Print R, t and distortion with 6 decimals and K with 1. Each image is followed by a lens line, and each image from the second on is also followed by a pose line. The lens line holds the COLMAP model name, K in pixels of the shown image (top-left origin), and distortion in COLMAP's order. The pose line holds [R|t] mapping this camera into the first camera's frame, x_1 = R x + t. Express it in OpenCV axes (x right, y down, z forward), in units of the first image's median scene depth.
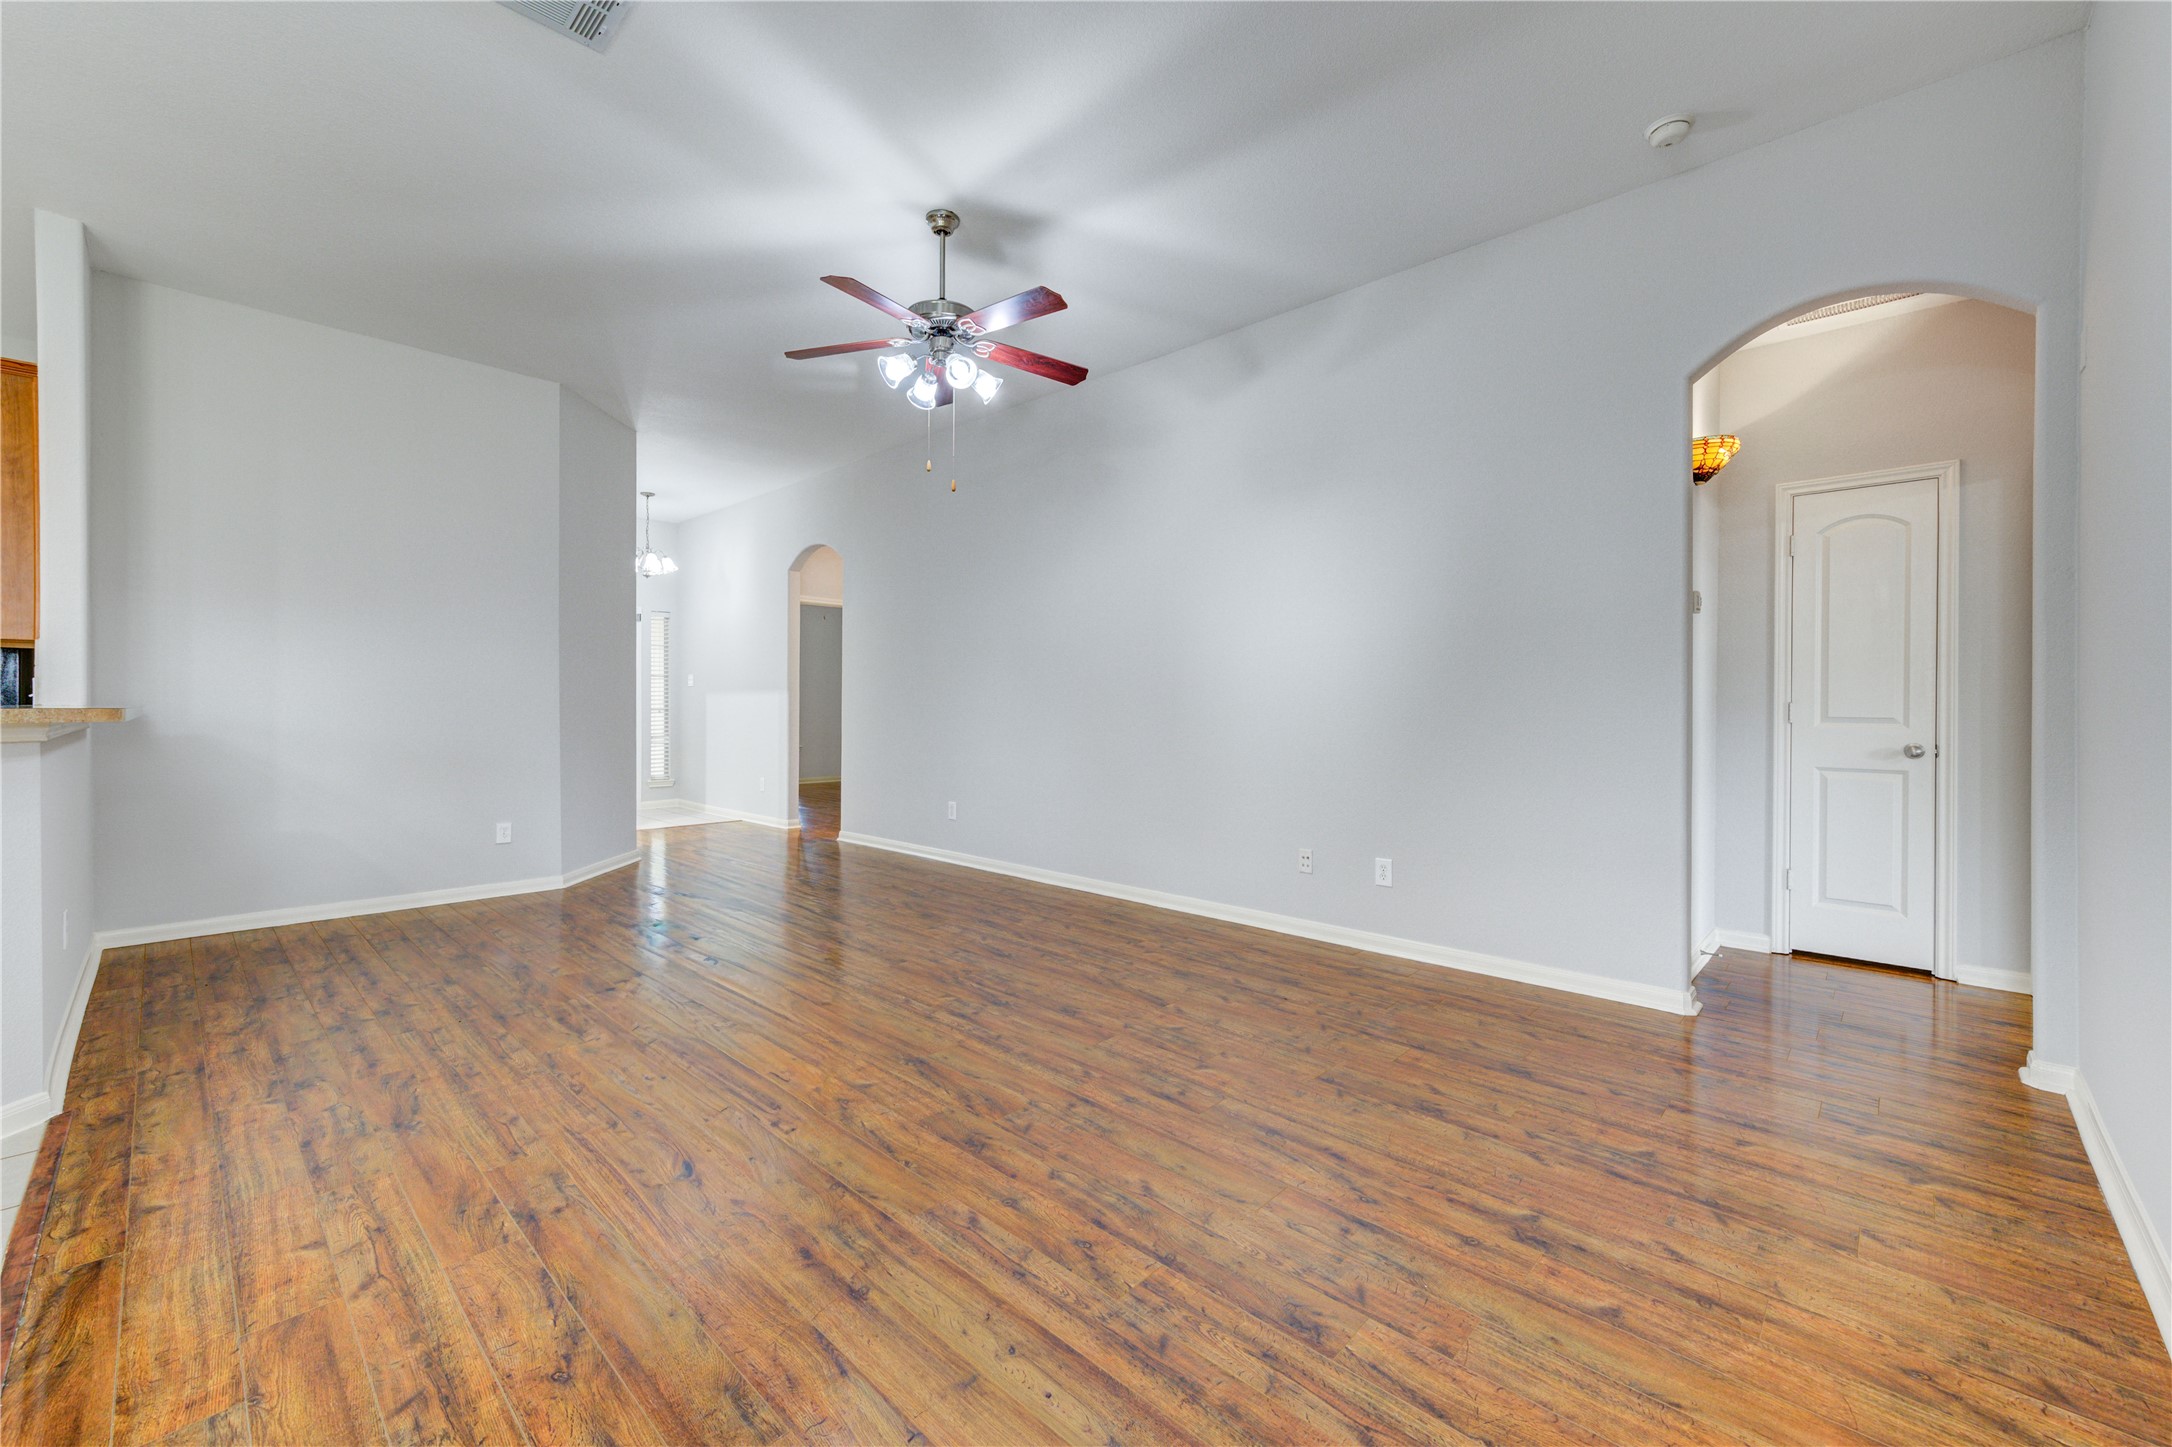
lens RADIAL K [[880.8, 0, 1084.0], [0, 880.8, 706.5], [0, 0, 1]] dist [0.001629, 0.000347]
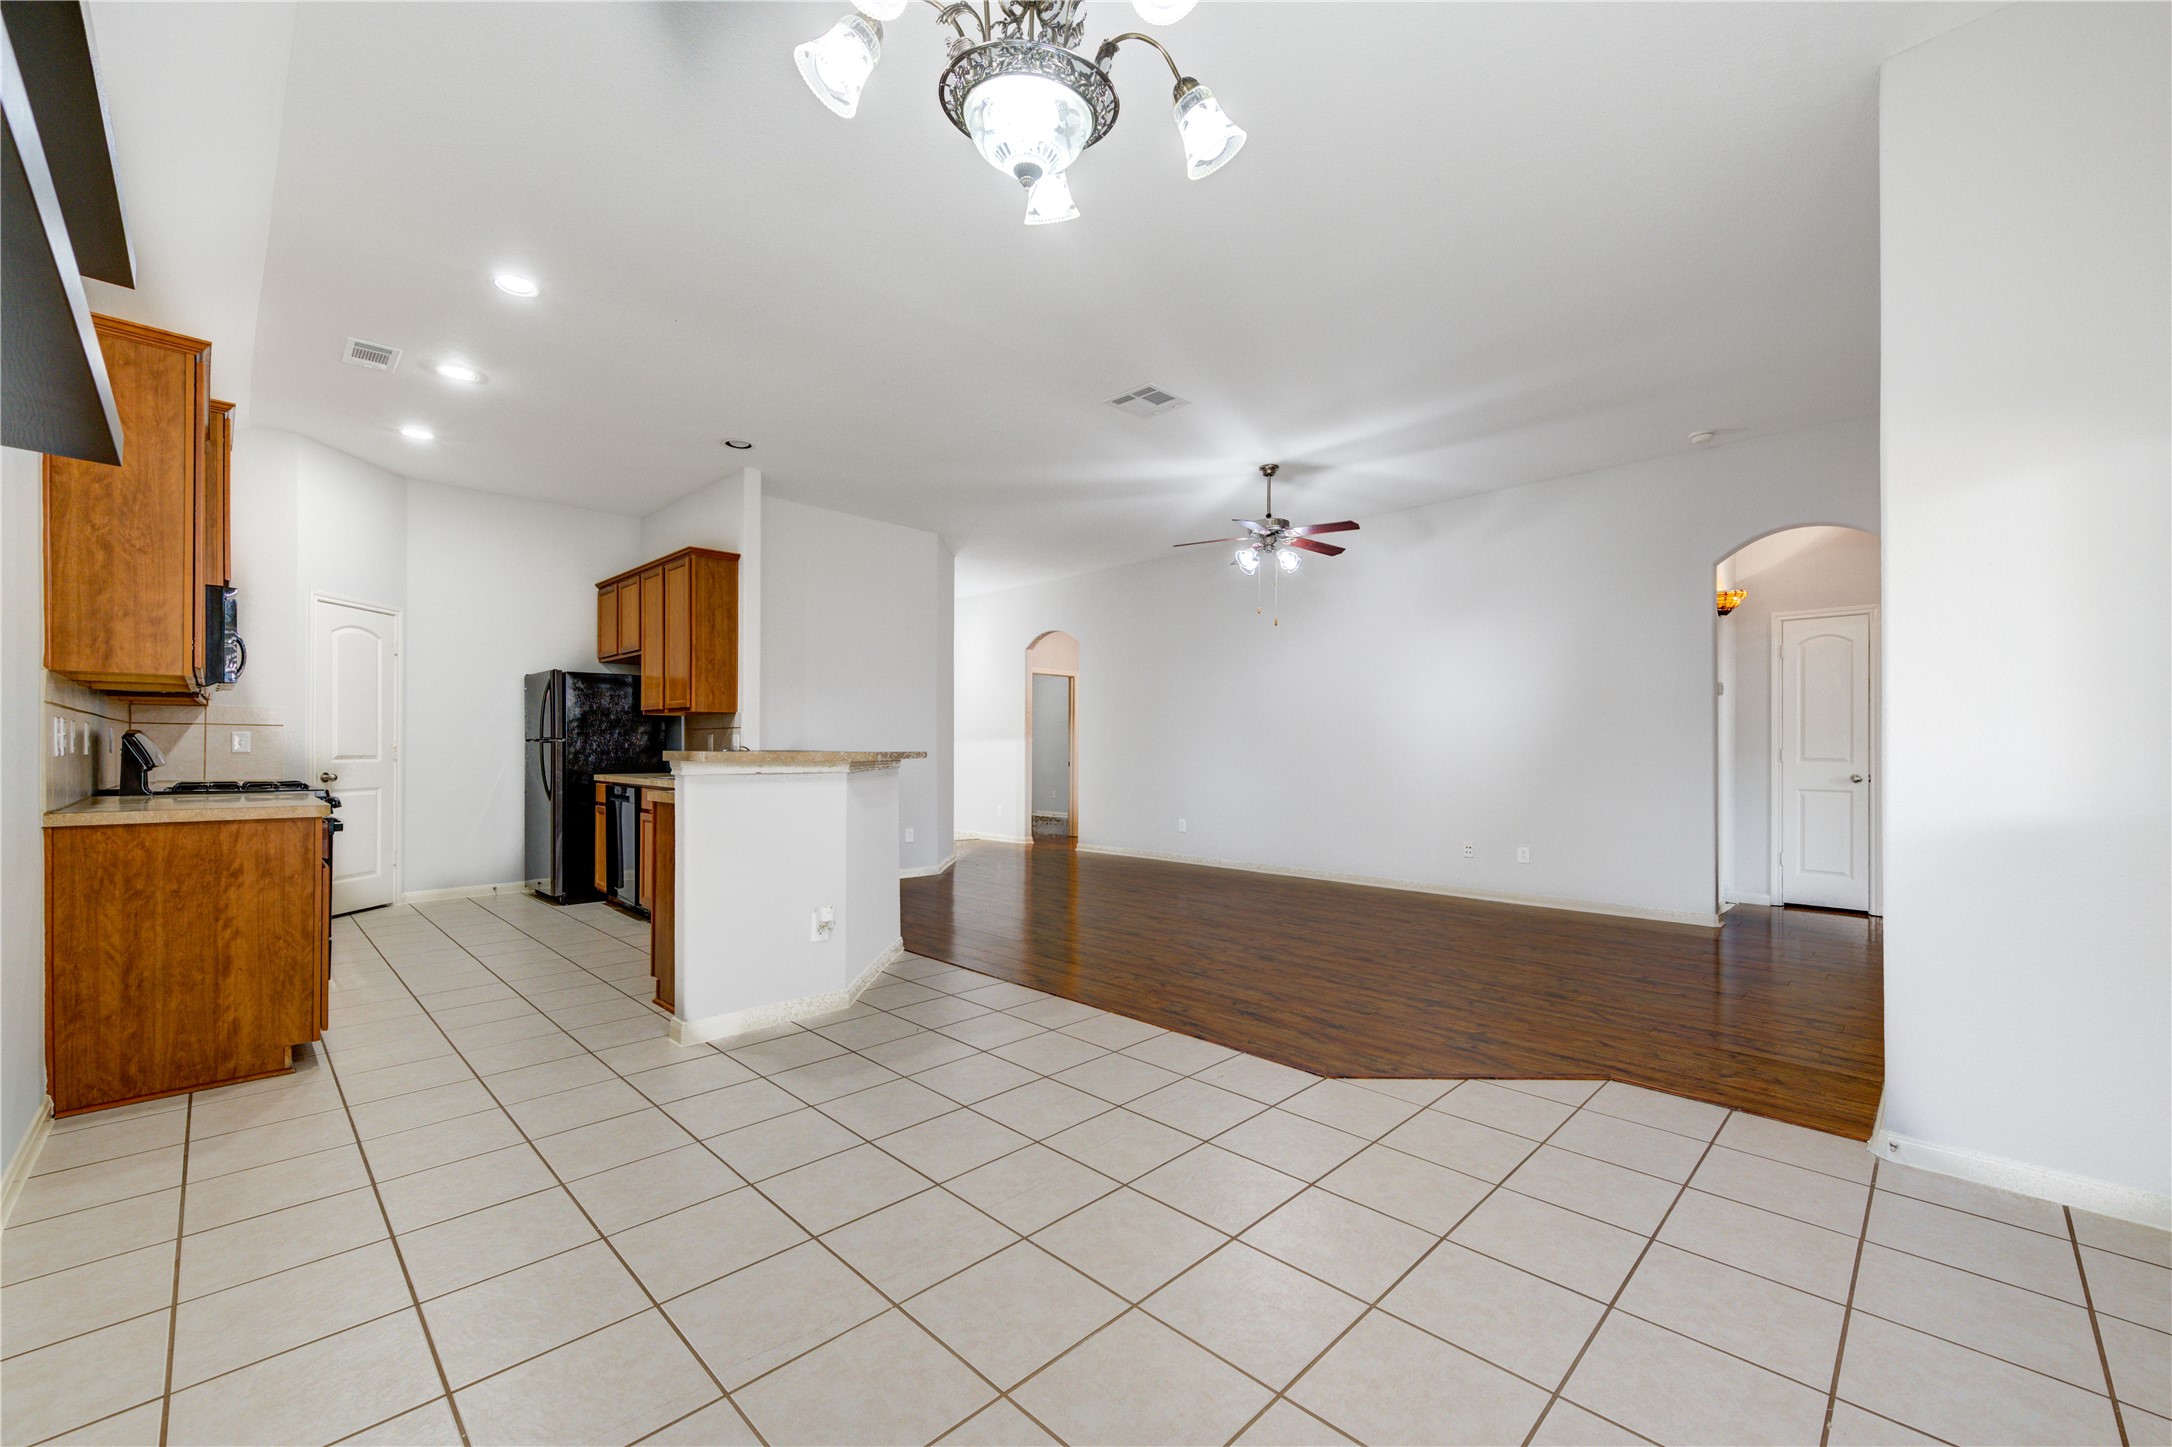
lens RADIAL K [[871.2, 0, 1090.6], [0, 871.2, 746.5], [0, 0, 1]] dist [0.007672, -0.000576]
pose [[0.999622, -0.000510, -0.027480, -0.490575], [0.000185, 0.999930, -0.011822, 0.010600], [0.027484, 0.011812, 0.999552, -0.744695]]
